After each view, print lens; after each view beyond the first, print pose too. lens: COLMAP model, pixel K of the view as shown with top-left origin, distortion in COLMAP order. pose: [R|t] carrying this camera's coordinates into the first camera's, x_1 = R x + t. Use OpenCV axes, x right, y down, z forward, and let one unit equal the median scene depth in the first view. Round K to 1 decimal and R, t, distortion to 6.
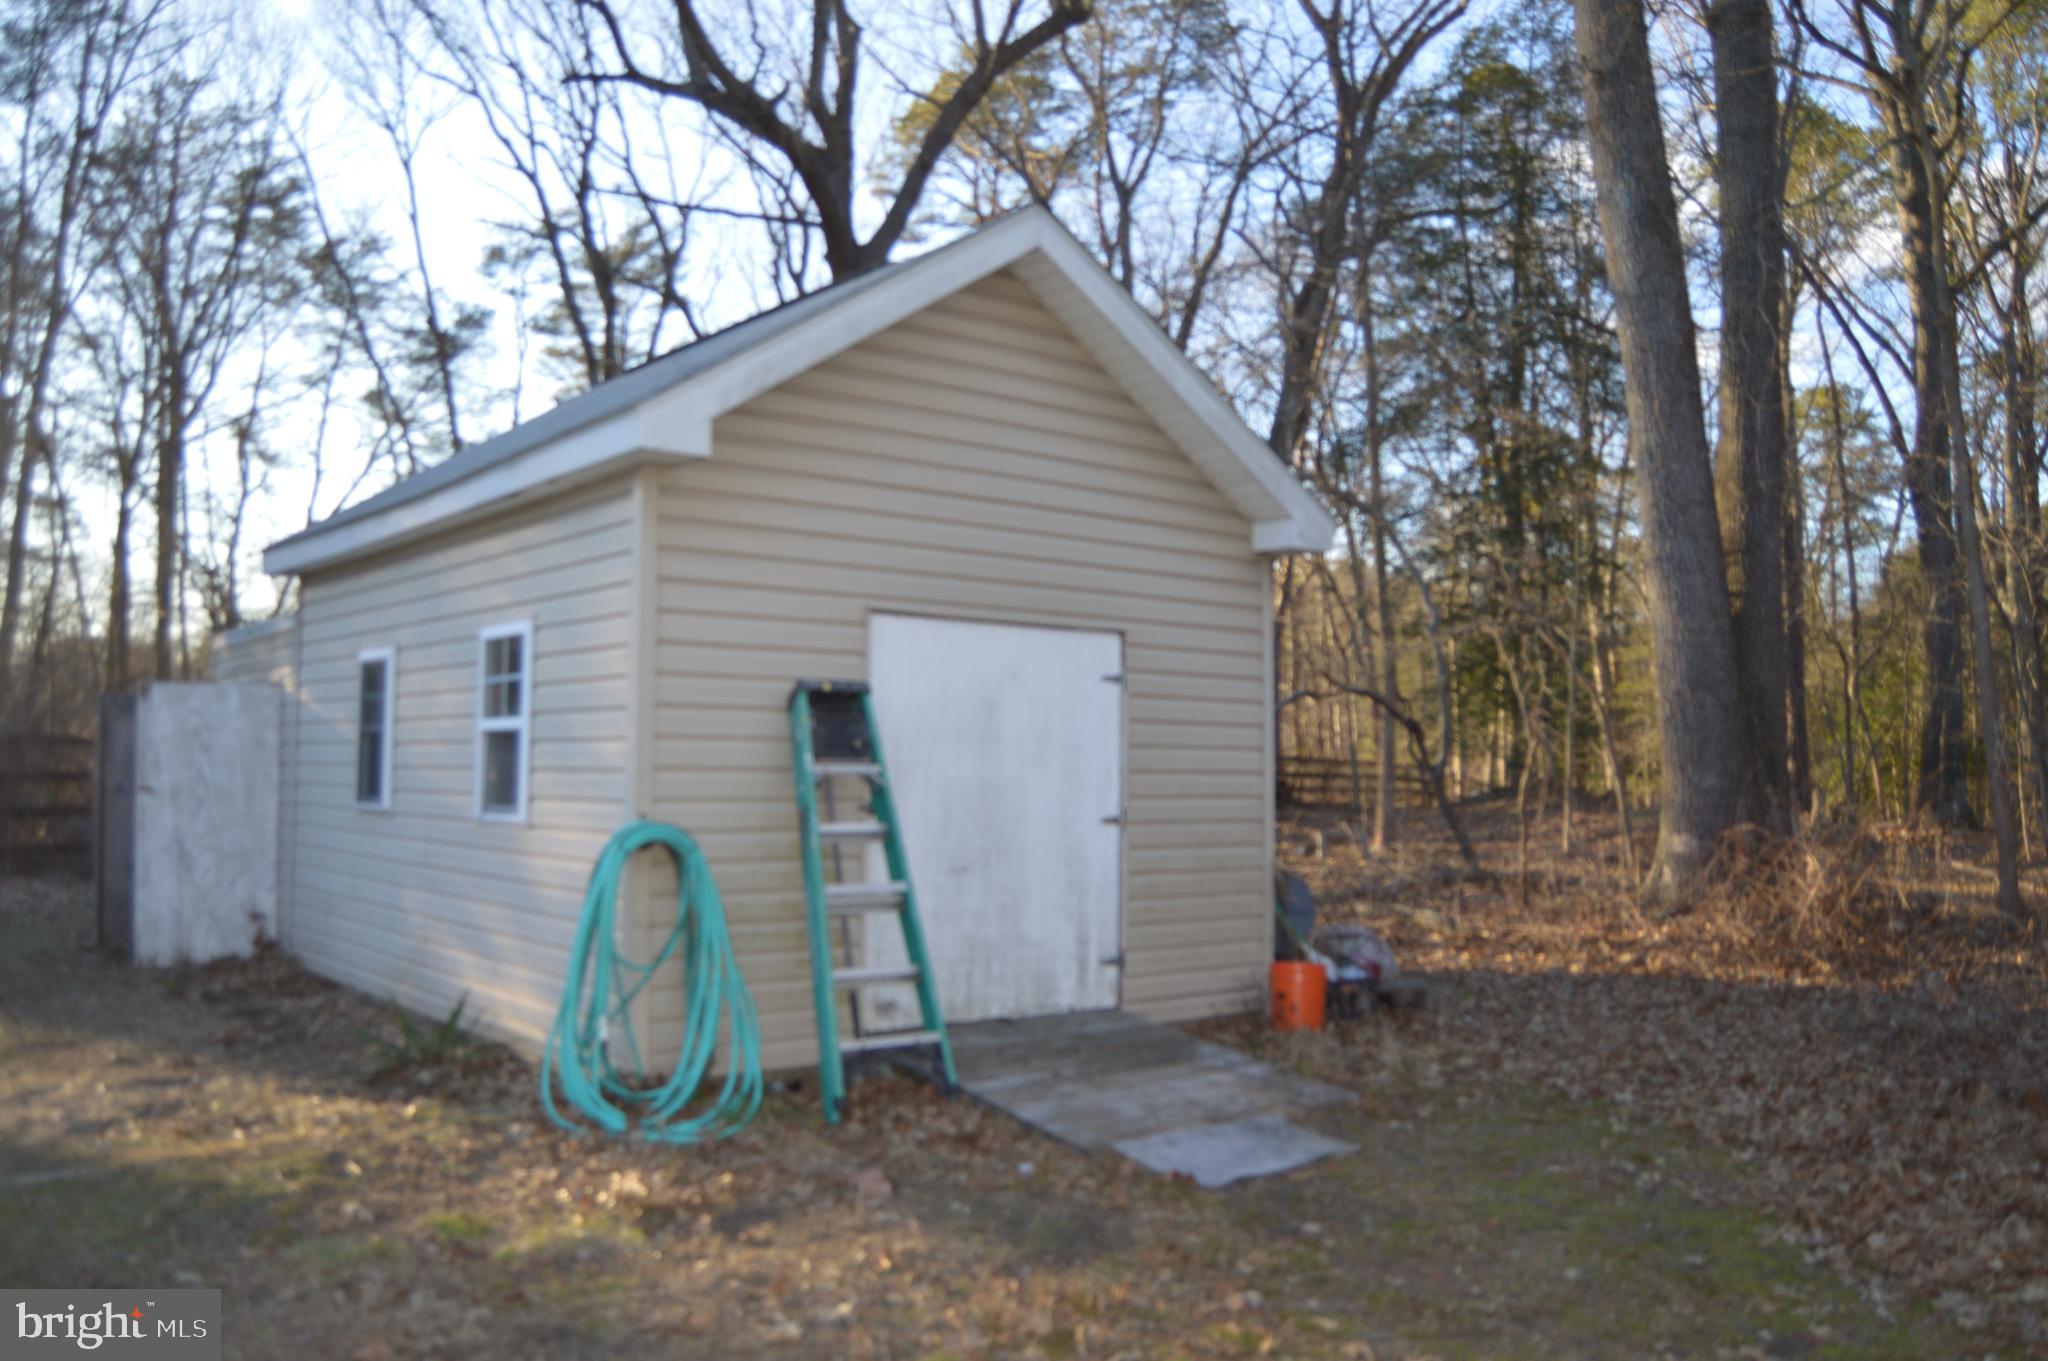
lens RADIAL K [[1659.3, 0, 1019.0], [0, 1659.3, 687.5], [0, 0, 1]] dist [-0.066773, 0.001211]
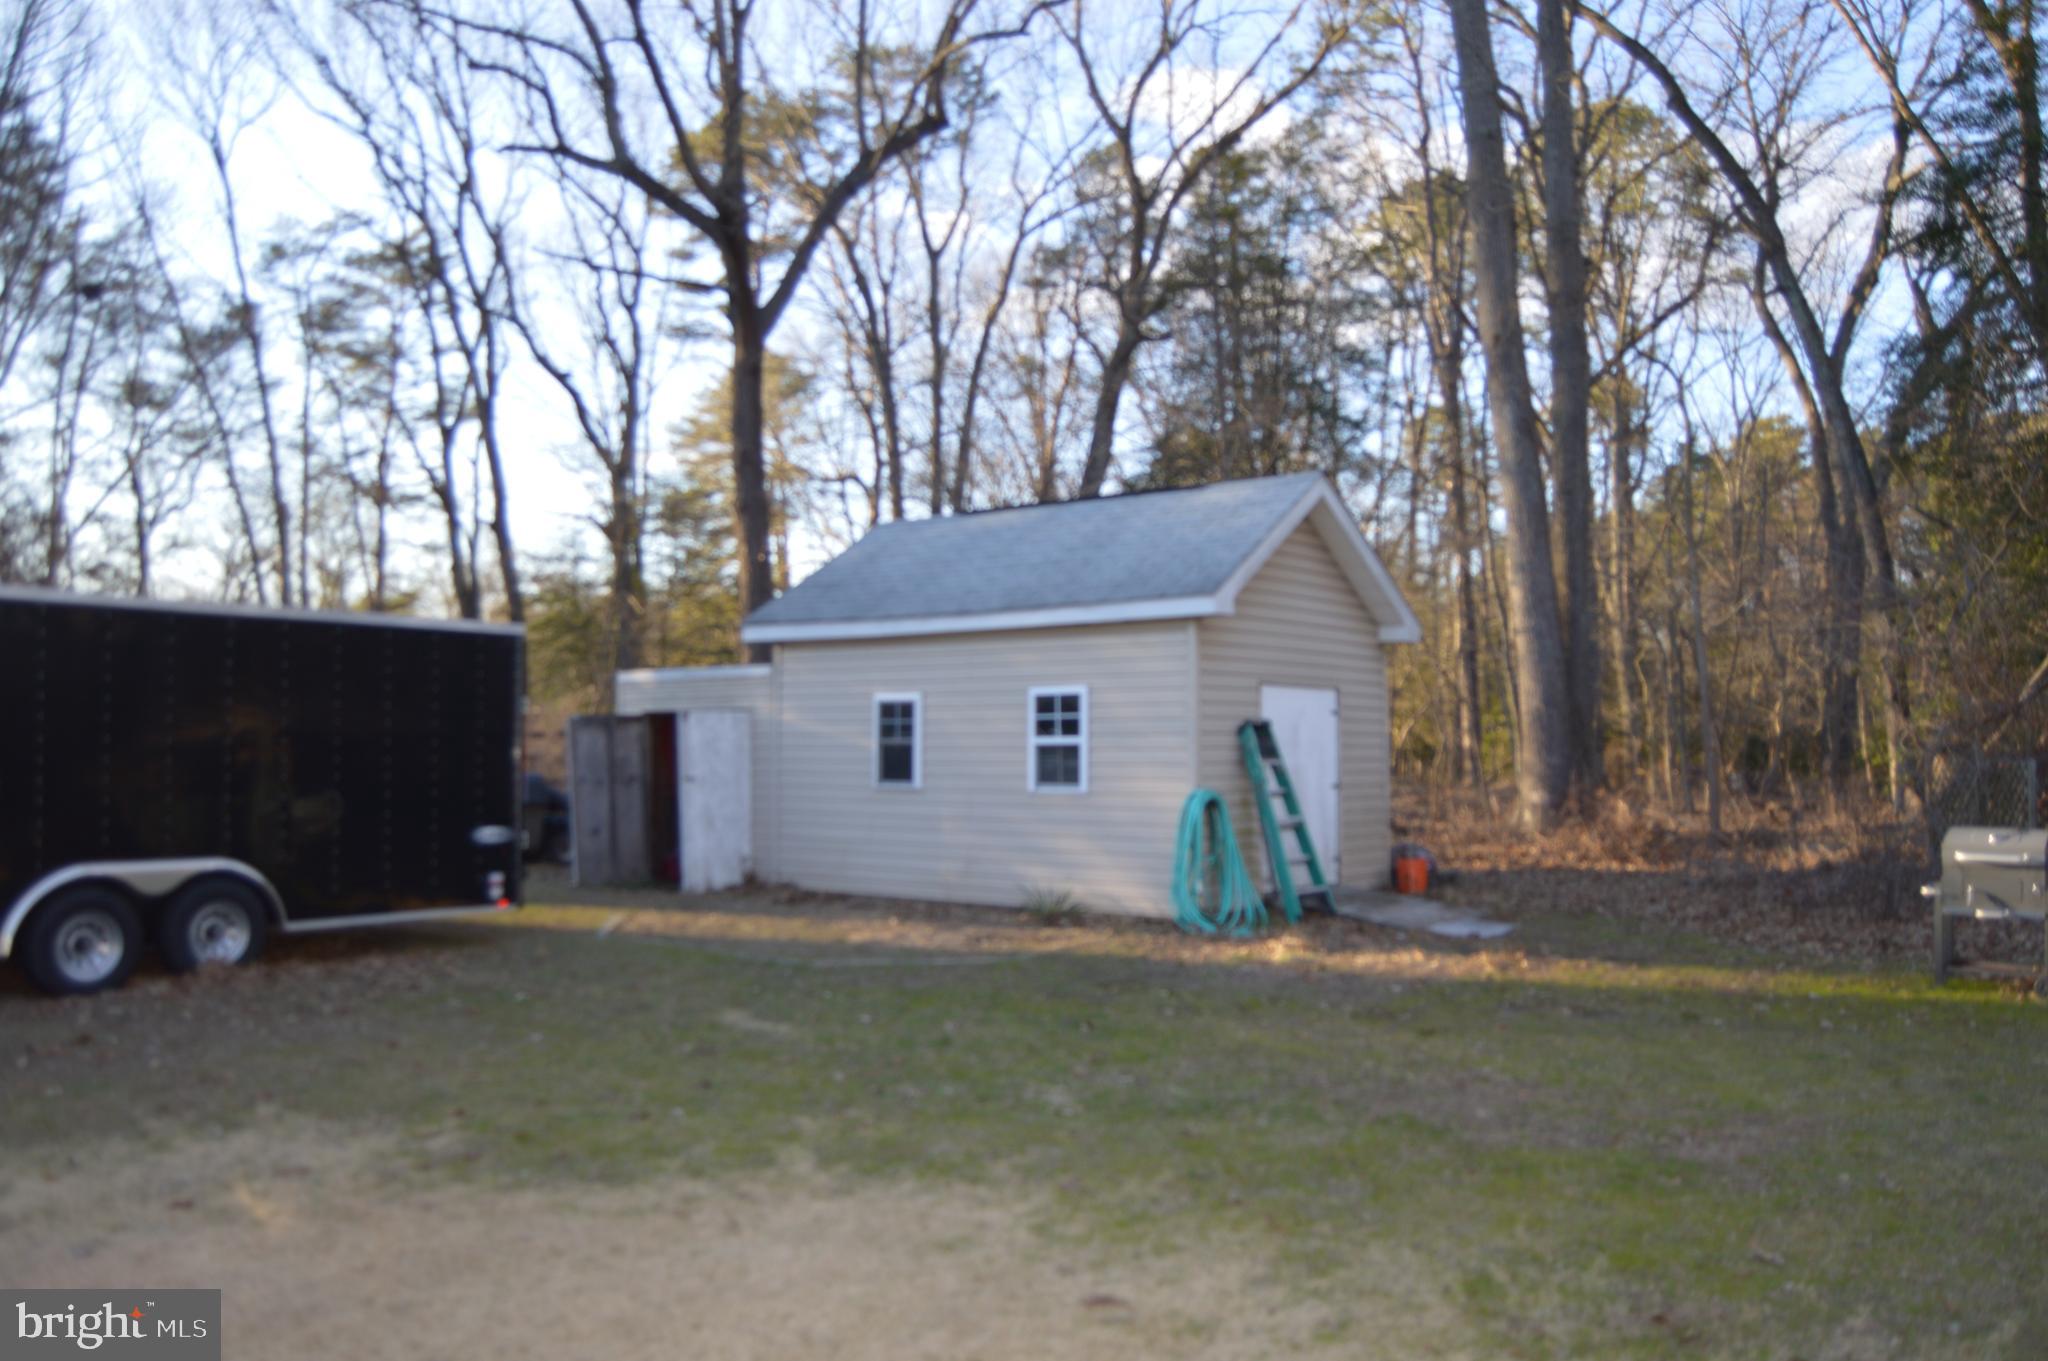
lens RADIAL K [[1659.3, 0, 1028.3], [0, 1659.3, 670.6], [0, 0, 1]] dist [-0.066773, 0.001211]
pose [[0.973230, 0.000612, 0.229834, -0.675645], [-0.001903, 0.999984, 0.005398, -0.059034], [-0.229827, -0.005691, 0.973215, -0.723558]]
